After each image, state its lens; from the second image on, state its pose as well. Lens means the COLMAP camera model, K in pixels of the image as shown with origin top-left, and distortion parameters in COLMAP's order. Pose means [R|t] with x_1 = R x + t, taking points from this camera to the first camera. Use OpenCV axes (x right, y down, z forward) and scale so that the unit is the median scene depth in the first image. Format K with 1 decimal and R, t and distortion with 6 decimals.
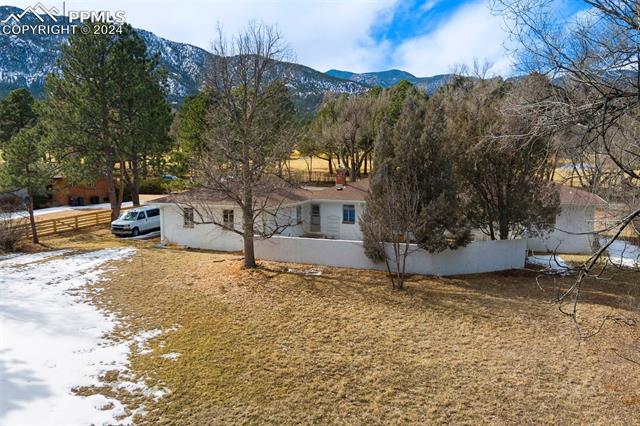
lens RADIAL K [[528.8, 0, 320.0], [0, 528.8, 213.0], [0, 0, 1]] dist [-0.059847, 0.013380]
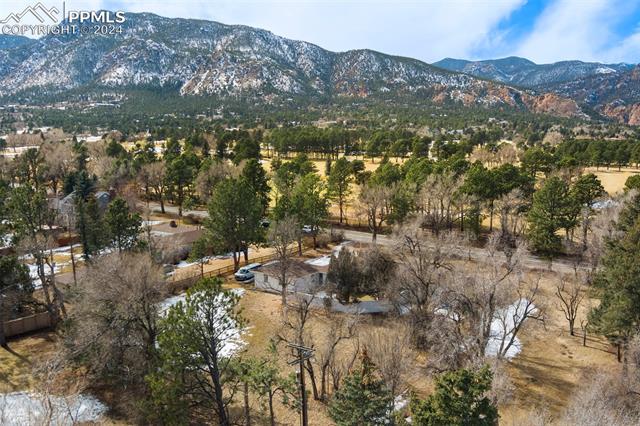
lens RADIAL K [[528.8, 0, 320.0], [0, 528.8, 213.0], [0, 0, 1]] dist [-0.059847, 0.013380]
pose [[0.977239, 0.025242, -0.210636, 0.420985], [-0.020202, 0.999457, 0.026044, -0.304945], [0.211179, -0.021196, 0.977218, -1.102700]]
